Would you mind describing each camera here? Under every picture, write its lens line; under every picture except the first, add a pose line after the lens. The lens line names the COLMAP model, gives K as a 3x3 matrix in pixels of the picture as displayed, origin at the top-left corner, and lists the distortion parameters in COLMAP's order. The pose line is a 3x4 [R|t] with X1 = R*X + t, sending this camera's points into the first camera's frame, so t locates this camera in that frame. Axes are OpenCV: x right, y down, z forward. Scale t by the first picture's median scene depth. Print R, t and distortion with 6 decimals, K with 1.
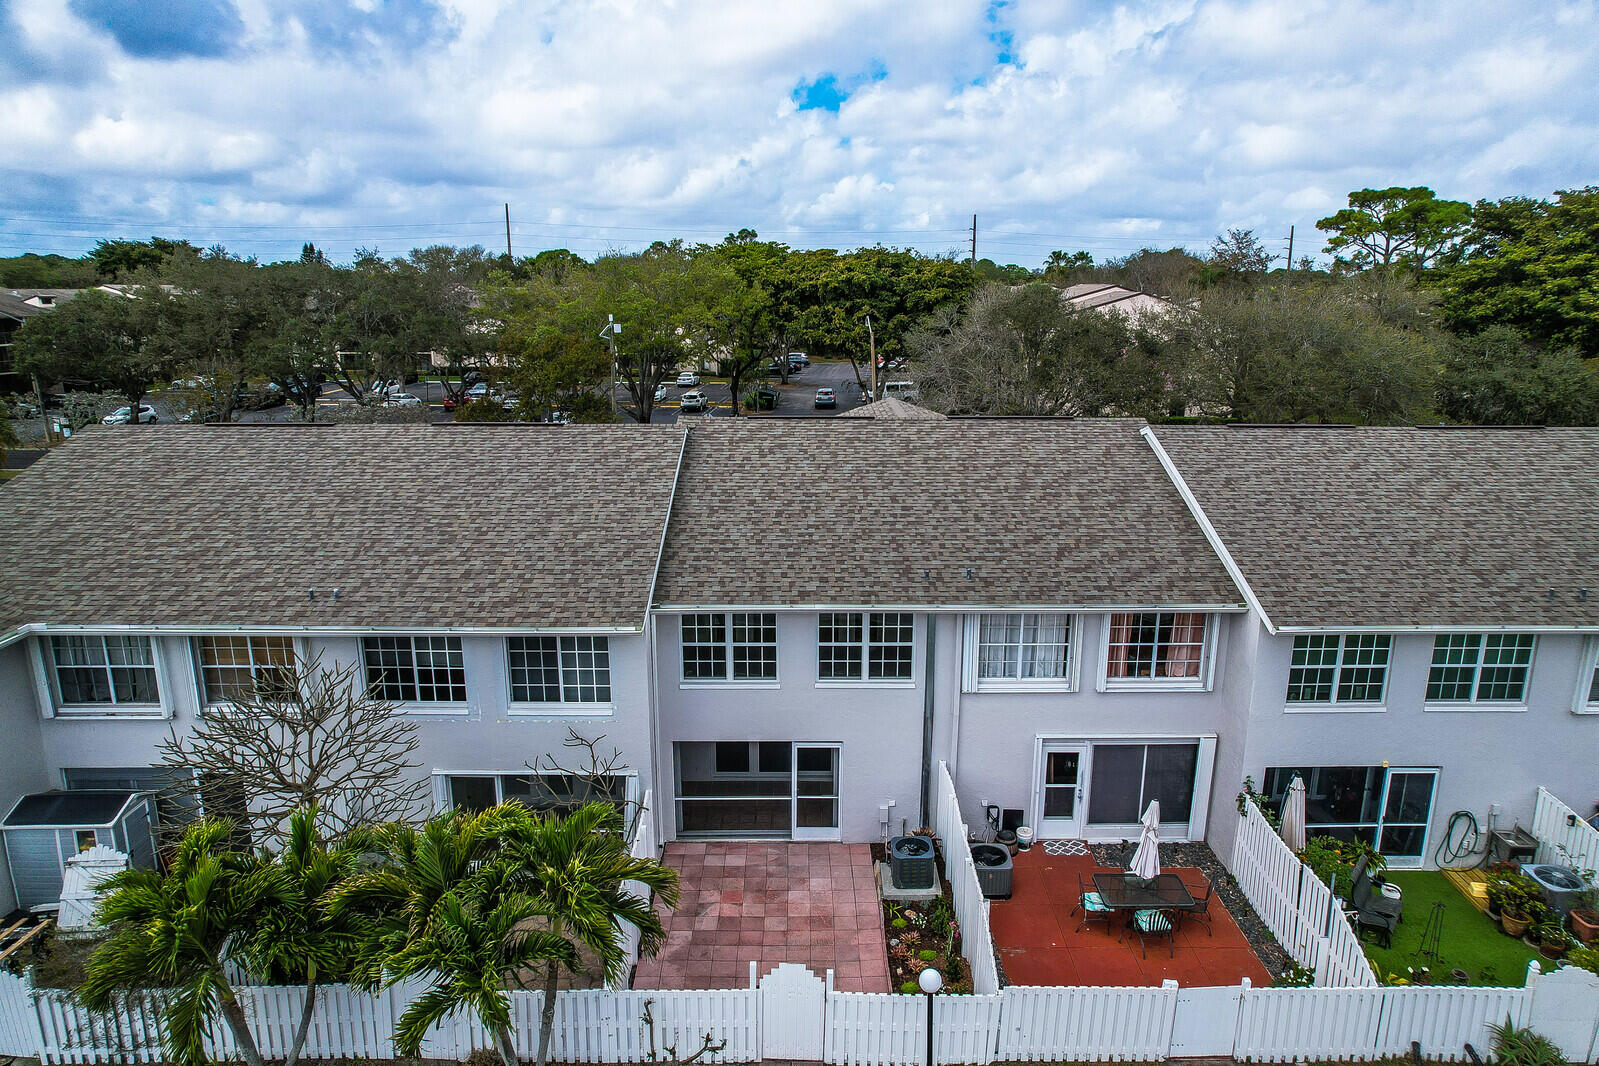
lens RADIAL K [[1002.1, 0, 798.9], [0, 1002.1, 529.4], [0, 0, 1]] dist [-0.051856, 0.034648]
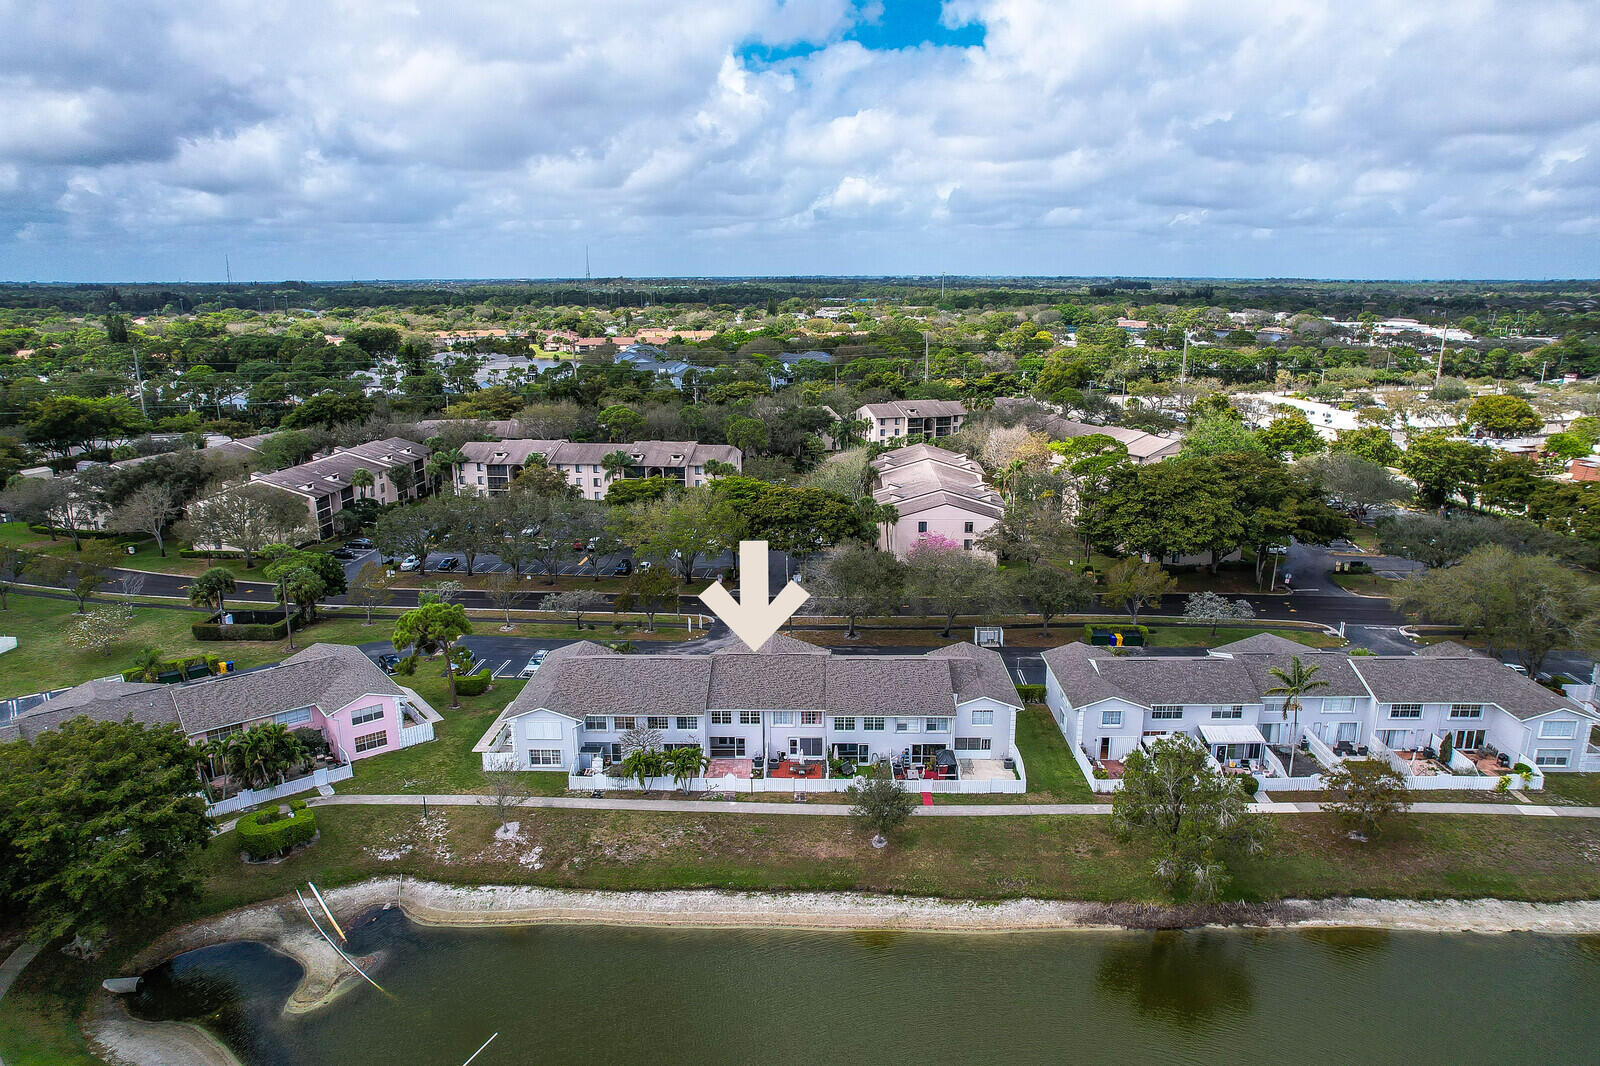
lens RADIAL K [[1002.7, 0, 800.8], [0, 1002.7, 533.9], [0, 0, 1]] dist [-0.051856, 0.034648]
pose [[0.999925, 0.002008, -0.012089, 0.368150], [-0.001853, 0.999916, 0.012806, -0.826482], [0.012114, -0.012783, 0.999845, -3.788345]]
